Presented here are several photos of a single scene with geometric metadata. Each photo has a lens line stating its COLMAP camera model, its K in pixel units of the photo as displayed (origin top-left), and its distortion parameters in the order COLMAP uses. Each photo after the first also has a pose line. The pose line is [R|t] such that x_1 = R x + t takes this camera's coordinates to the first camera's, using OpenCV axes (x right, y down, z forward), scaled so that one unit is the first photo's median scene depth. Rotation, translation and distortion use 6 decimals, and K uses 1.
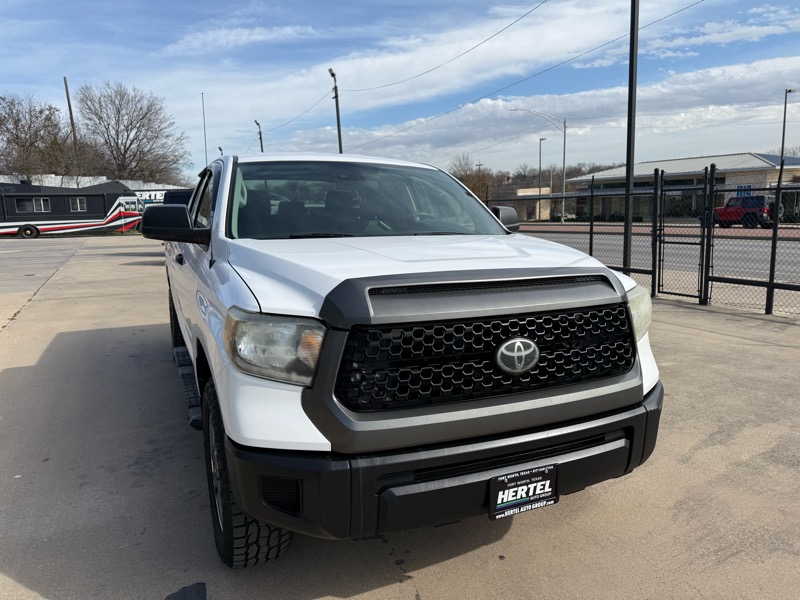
lens RADIAL K [[570.7, 0, 396.2], [0, 570.7, 305.5], [0, 0, 1]] dist [0.025166, -0.026141]
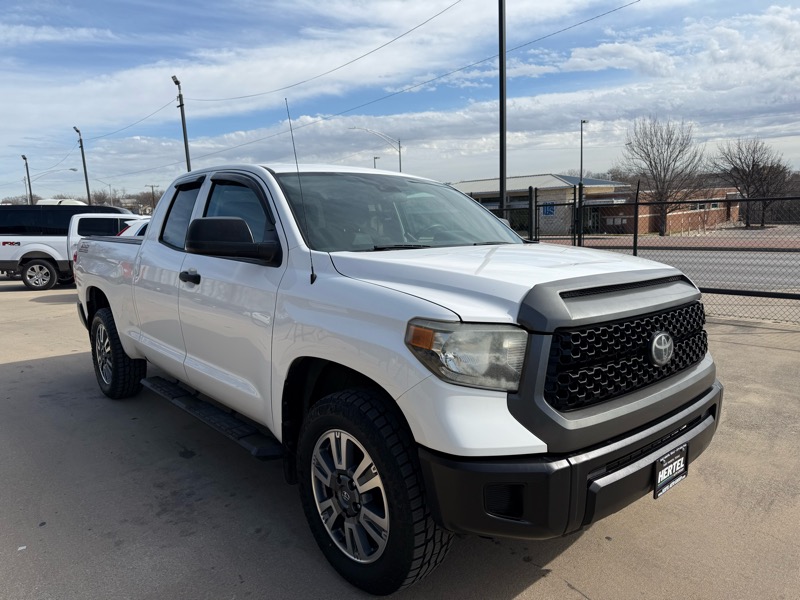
lens RADIAL K [[570.7, 0, 396.8], [0, 570.7, 298.1], [0, 0, 1]] dist [0.025166, -0.026141]
pose [[0.954859, -0.045495, 0.293556, -0.359878], [0.056764, 0.997937, -0.029978, -0.003345], [-0.291587, 0.045288, 0.955472, 0.042720]]
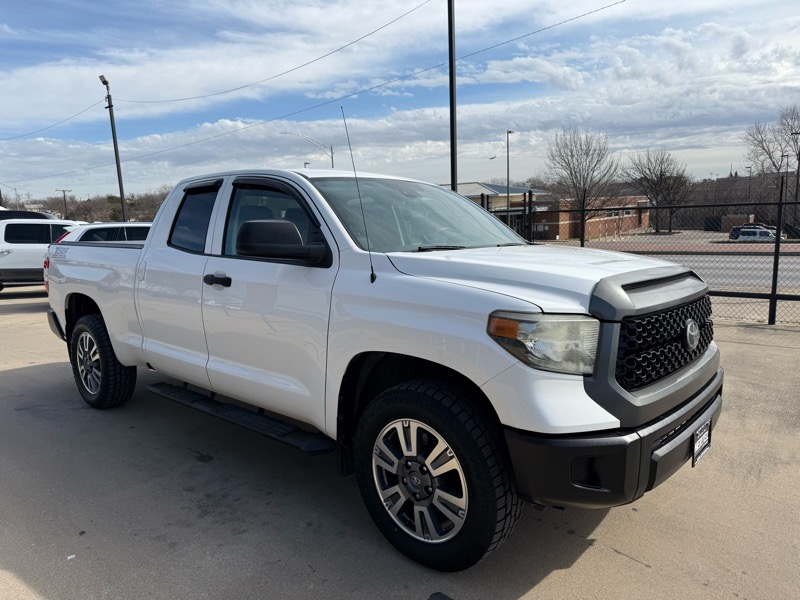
lens RADIAL K [[570.7, 0, 394.1], [0, 570.7, 297.9], [0, 0, 1]] dist [0.025166, -0.026141]
pose [[0.909821, -0.057496, 0.410999, -0.538649], [0.077848, 0.996421, -0.032937, -0.001539], [-0.407635, 0.061962, 0.911040, 0.059889]]
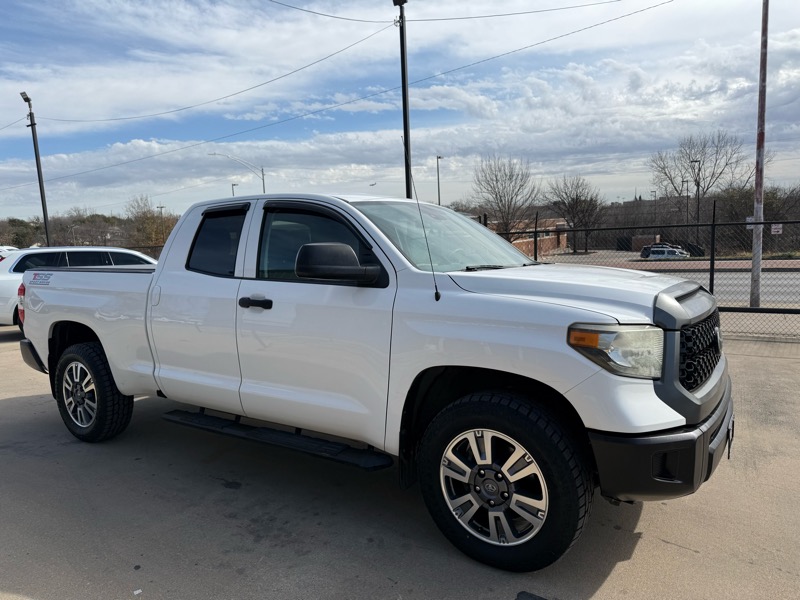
lens RADIAL K [[570.7, 0, 397.9], [0, 570.7, 298.2], [0, 0, 1]] dist [0.025166, -0.026141]
pose [[0.844062, -0.060252, 0.532849, -0.726132], [0.107258, 0.992557, -0.057670, -0.012509], [-0.525409, 0.105830, 0.844243, 0.116284]]
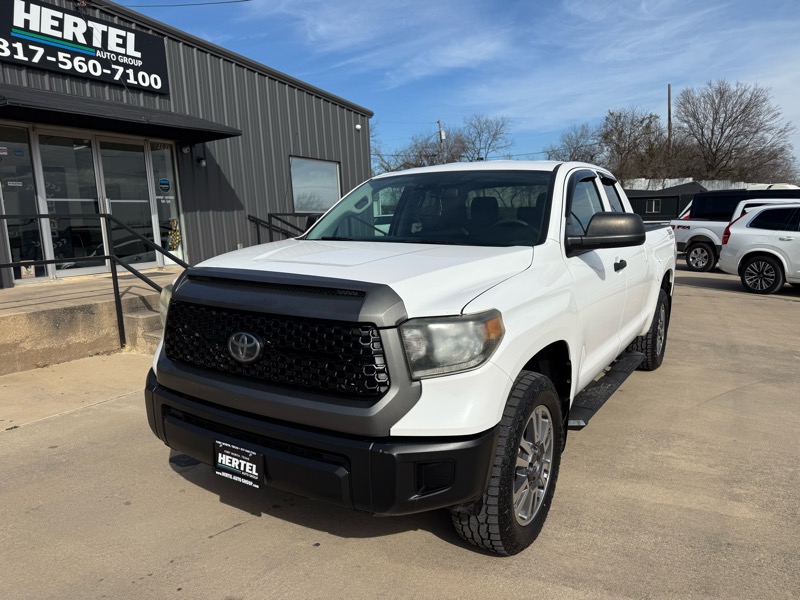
lens RADIAL K [[570.7, 0, 393.6], [0, 570.7, 304.4], [0, 0, 1]] dist [0.025166, -0.026141]
pose [[0.546117, 0.135745, -0.826637, 0.786622], [-0.137863, 0.987893, 0.071147, -0.072178], [0.826287, 0.075108, 0.558219, 0.353470]]
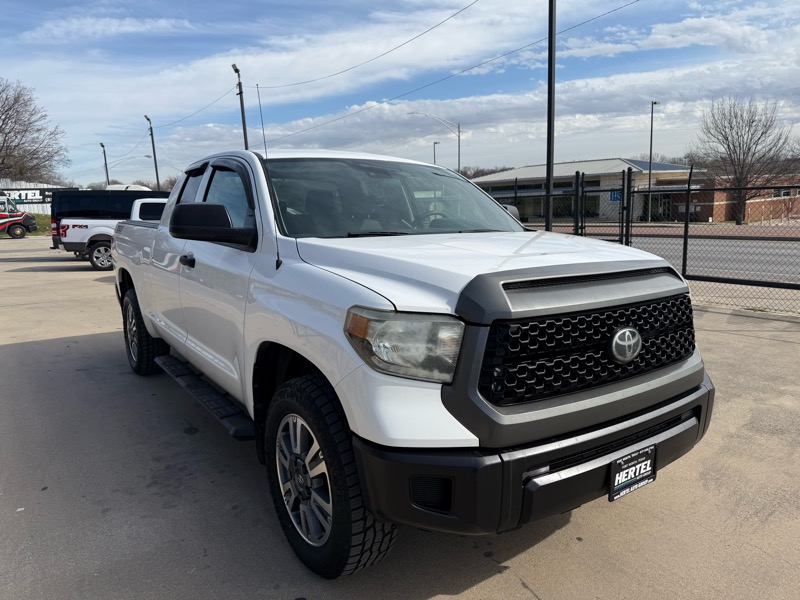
lens RADIAL K [[570.7, 0, 393.6], [0, 570.7, 300.8], [0, 0, 1]] dist [0.025166, -0.026141]
pose [[0.982749, -0.030488, 0.182414, -0.236979], [0.032195, 0.999461, -0.006401, 0.000414], [-0.182120, 0.012164, 0.983201, 0.020117]]
